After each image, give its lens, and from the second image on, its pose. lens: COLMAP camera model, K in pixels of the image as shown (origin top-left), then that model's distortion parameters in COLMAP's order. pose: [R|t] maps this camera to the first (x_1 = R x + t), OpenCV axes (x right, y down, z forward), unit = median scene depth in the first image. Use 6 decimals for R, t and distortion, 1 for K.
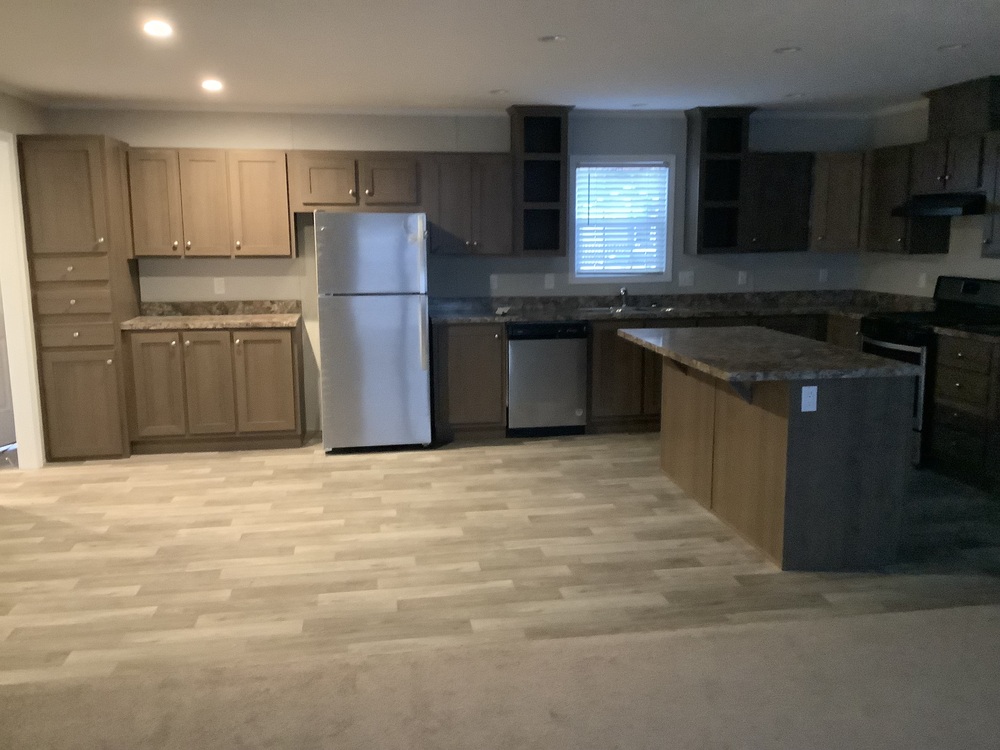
lens RADIAL K [[907.1, 0, 500.0], [0, 907.1, 375.0], [0, 0, 1]] dist [0.152006, -0.283806]
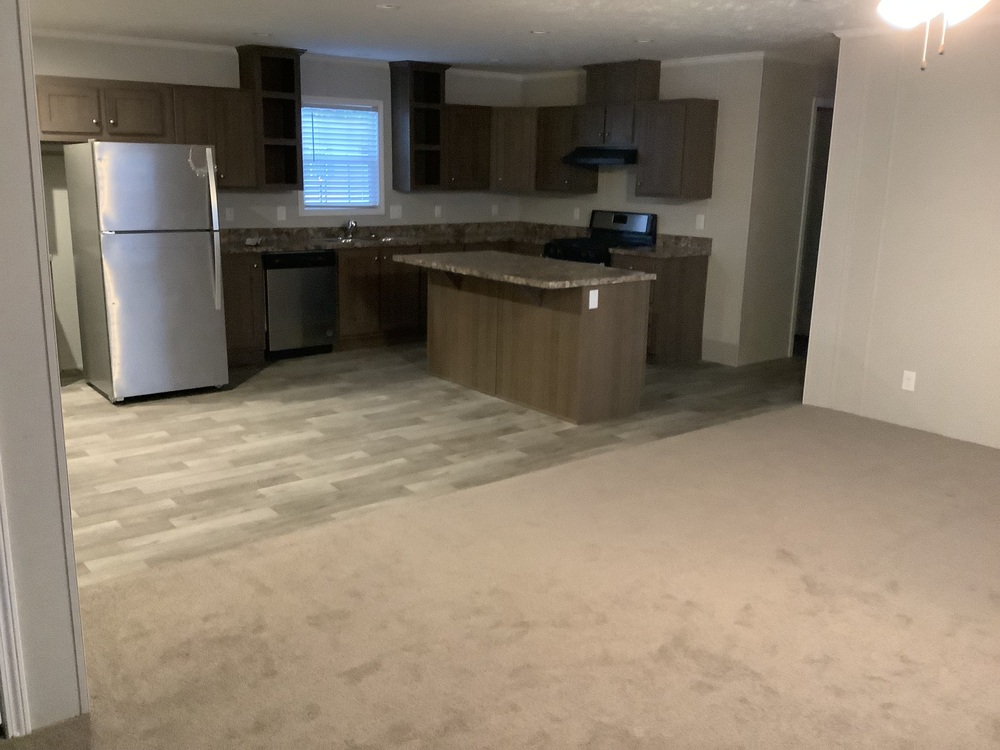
lens RADIAL K [[907.1, 0, 500.0], [0, 907.1, 375.0], [0, 0, 1]] dist [0.152006, -0.283806]
pose [[0.873358, -0.088491, 0.478974, -0.326356], [0.054237, 0.994911, 0.084915, 0.010749], [-0.484051, -0.048183, 0.873712, -0.098554]]
